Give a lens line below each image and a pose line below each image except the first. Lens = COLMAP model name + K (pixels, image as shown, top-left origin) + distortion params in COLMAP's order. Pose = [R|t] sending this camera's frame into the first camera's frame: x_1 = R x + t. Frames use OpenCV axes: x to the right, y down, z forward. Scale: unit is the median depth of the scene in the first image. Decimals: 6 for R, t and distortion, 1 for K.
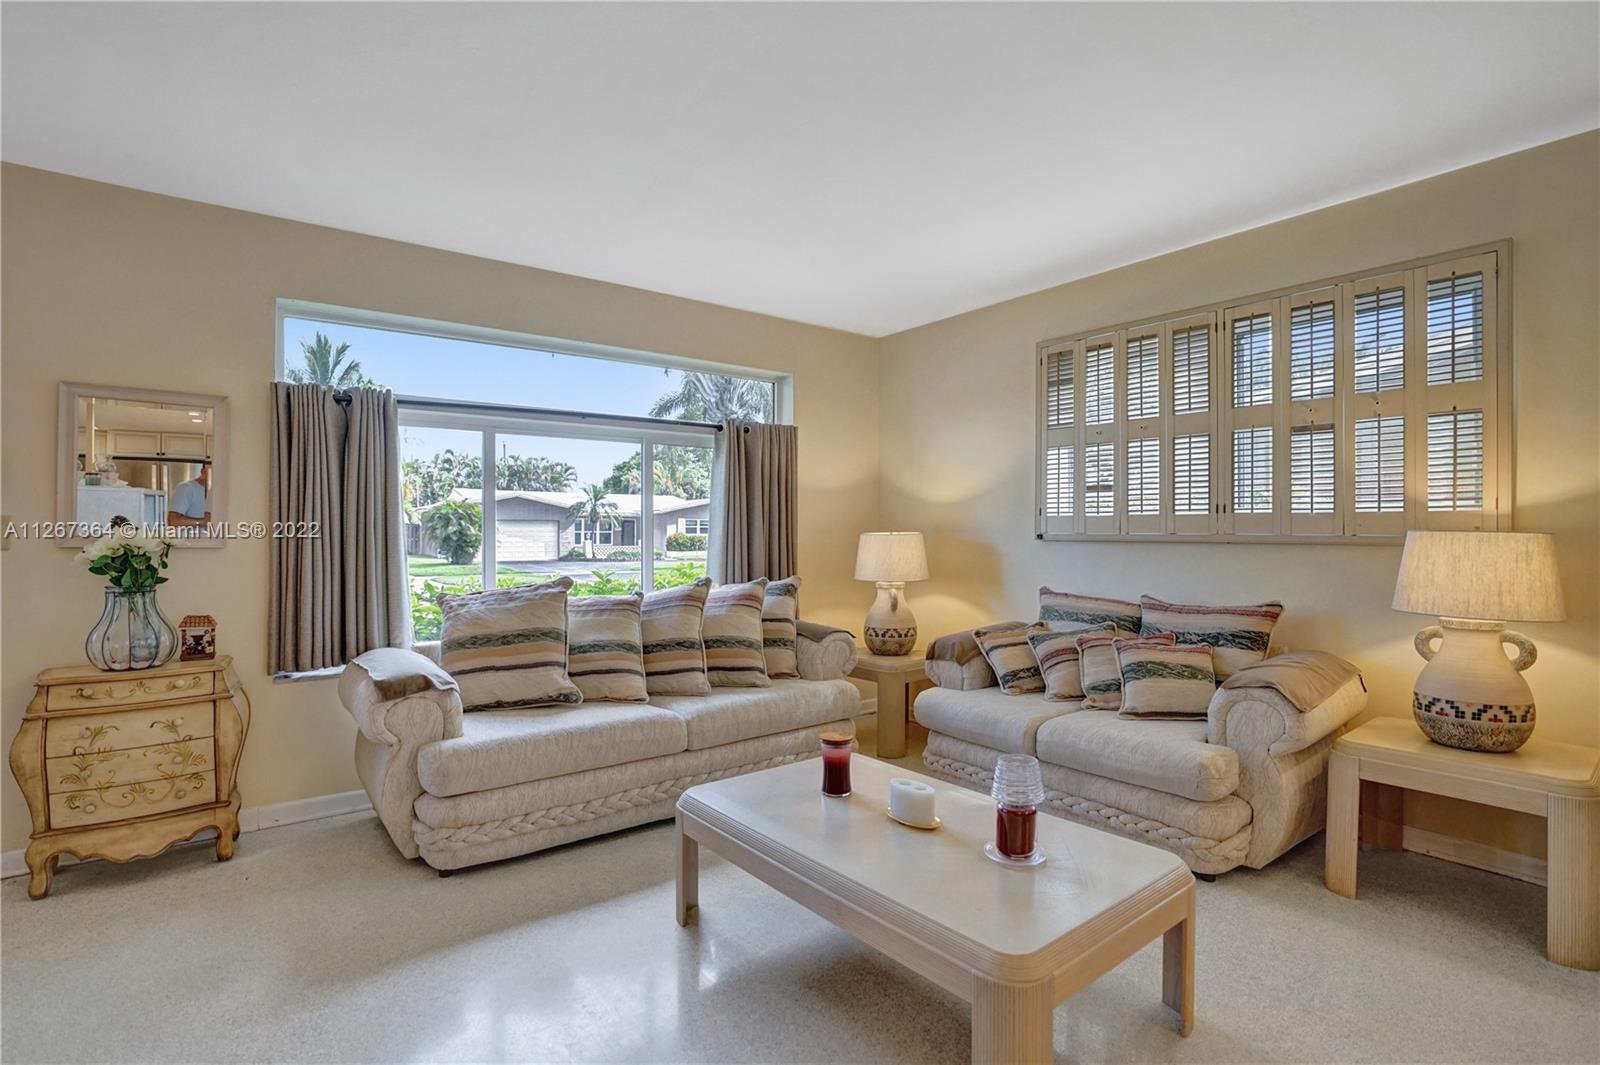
lens RADIAL K [[758.0, 0, 804.1], [0, 758.0, 534.0], [0, 0, 1]] dist [-0.070761, 0.029026]
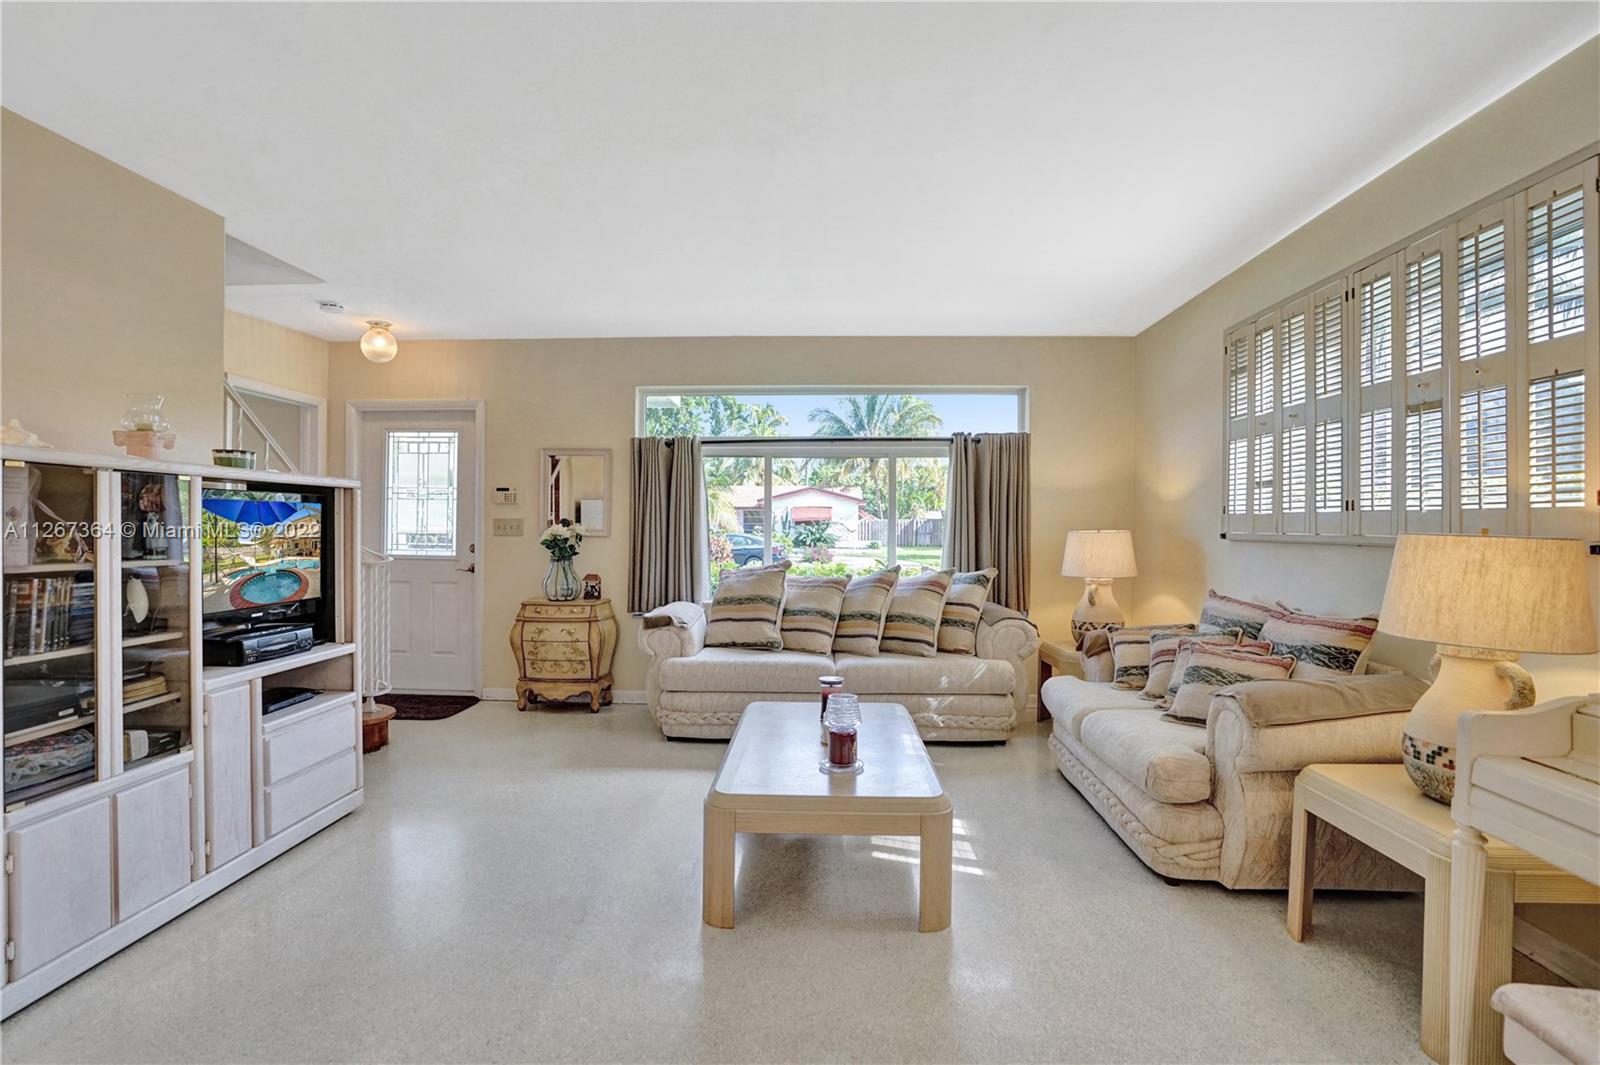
lens RADIAL K [[758.0, 0, 804.1], [0, 758.0, 534.0], [0, 0, 1]] dist [-0.070761, 0.029026]
pose [[0.767854, 0.010804, -0.640534, 0.657301], [-0.006818, 0.999939, 0.008693, -0.004741], [0.640589, -0.002308, 0.767881, -0.063833]]
